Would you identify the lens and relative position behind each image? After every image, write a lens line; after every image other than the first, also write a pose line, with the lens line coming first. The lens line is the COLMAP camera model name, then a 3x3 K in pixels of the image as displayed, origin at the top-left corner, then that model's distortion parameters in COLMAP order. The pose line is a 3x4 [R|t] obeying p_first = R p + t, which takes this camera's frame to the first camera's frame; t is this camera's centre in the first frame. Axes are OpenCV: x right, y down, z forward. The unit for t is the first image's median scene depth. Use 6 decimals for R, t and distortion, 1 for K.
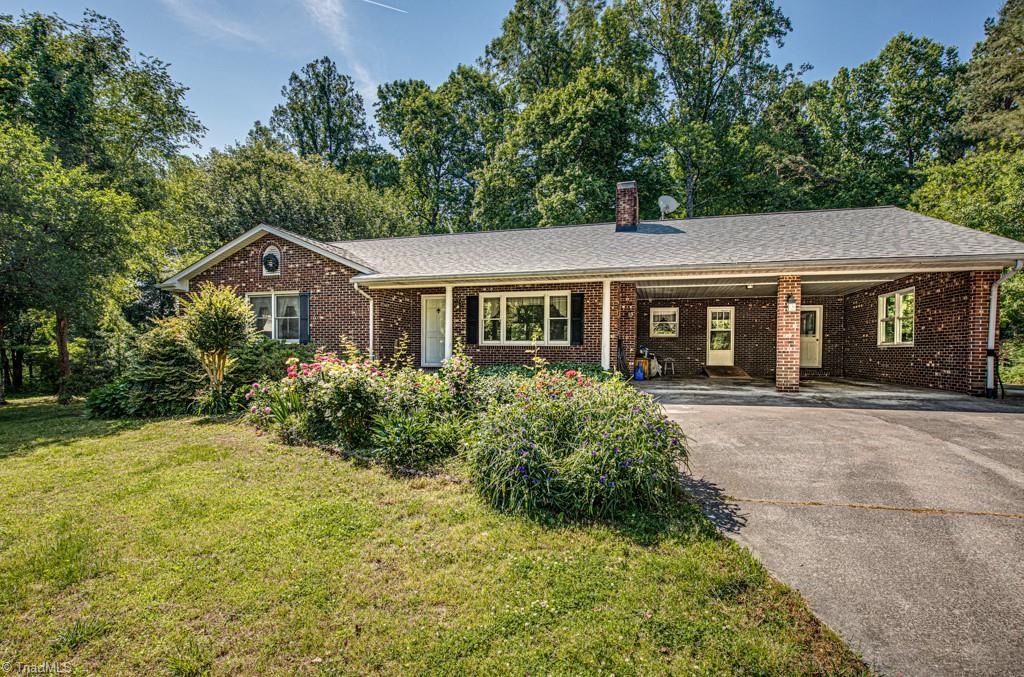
lens RADIAL K [[476.4, 0, 510.5], [0, 476.4, 361.5], [0, 0, 1]] dist [-0.028290, 0.001196]
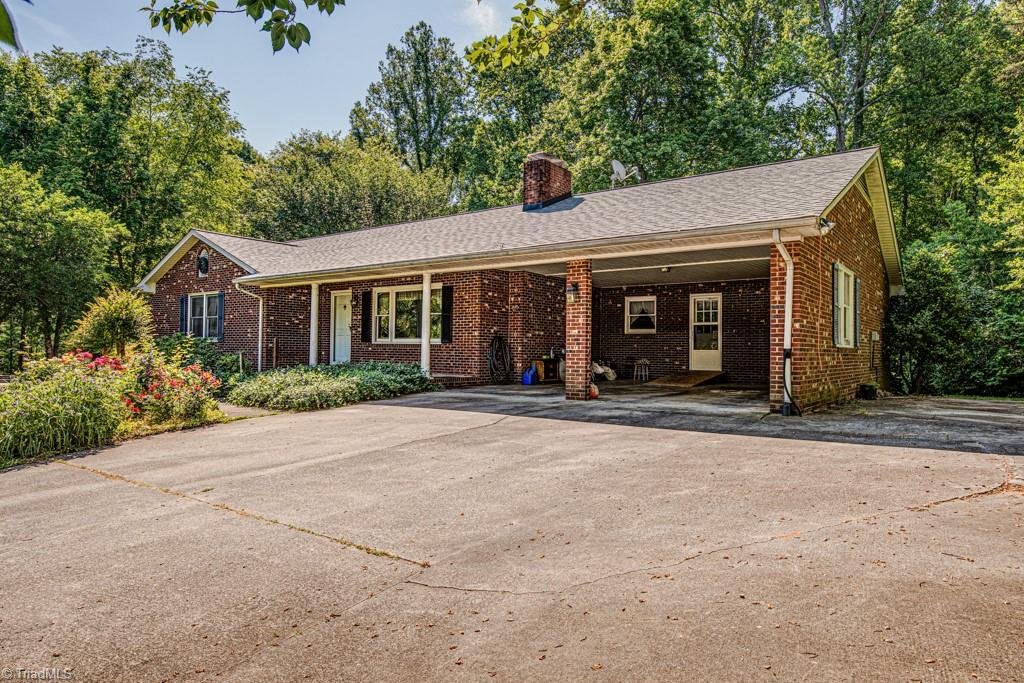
lens RADIAL K [[615.3, 0, 515.5], [0, 615.3, 337.6], [0, 0, 1]] dist [-0.013451, 0.000526]
pose [[0.938819, -0.001902, -0.344405, 0.492879], [-0.013448, 0.999020, -0.042174, 0.001190], [0.344147, 0.044225, 0.937874, -0.030992]]
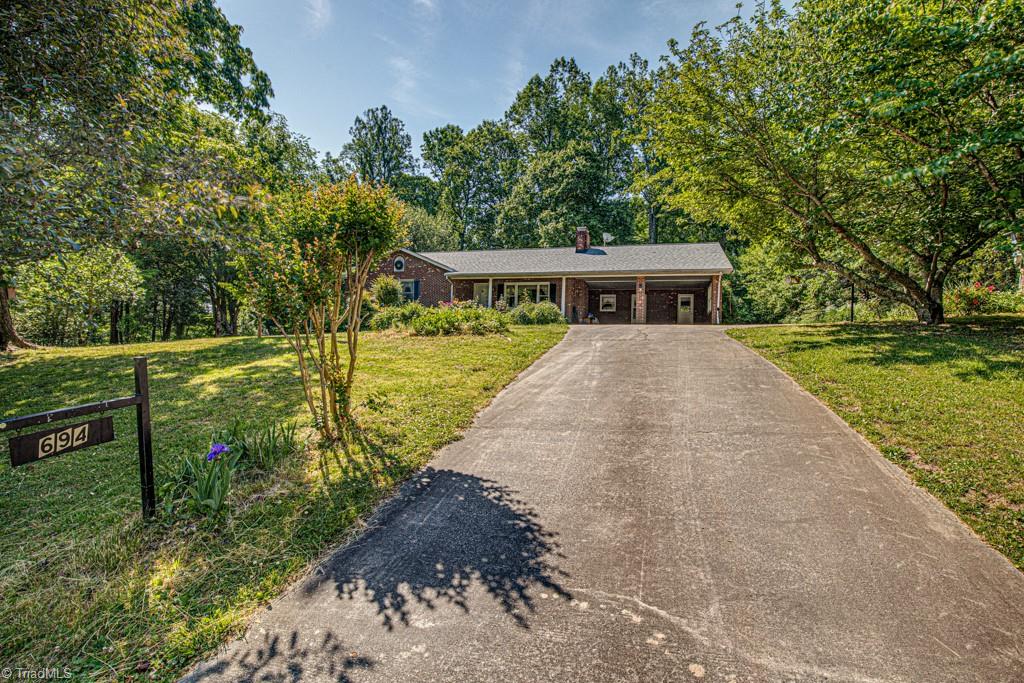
lens RADIAL K [[467.2, 0, 517.2], [0, 467.2, 339.7], [0, 0, 1]] dist [-0.028901, 0.001794]
pose [[0.999729, 0.022637, -0.005347, 0.002813], [-0.022848, 0.998803, -0.043256, 0.138979], [0.004361, 0.043367, 0.999050, -0.733684]]
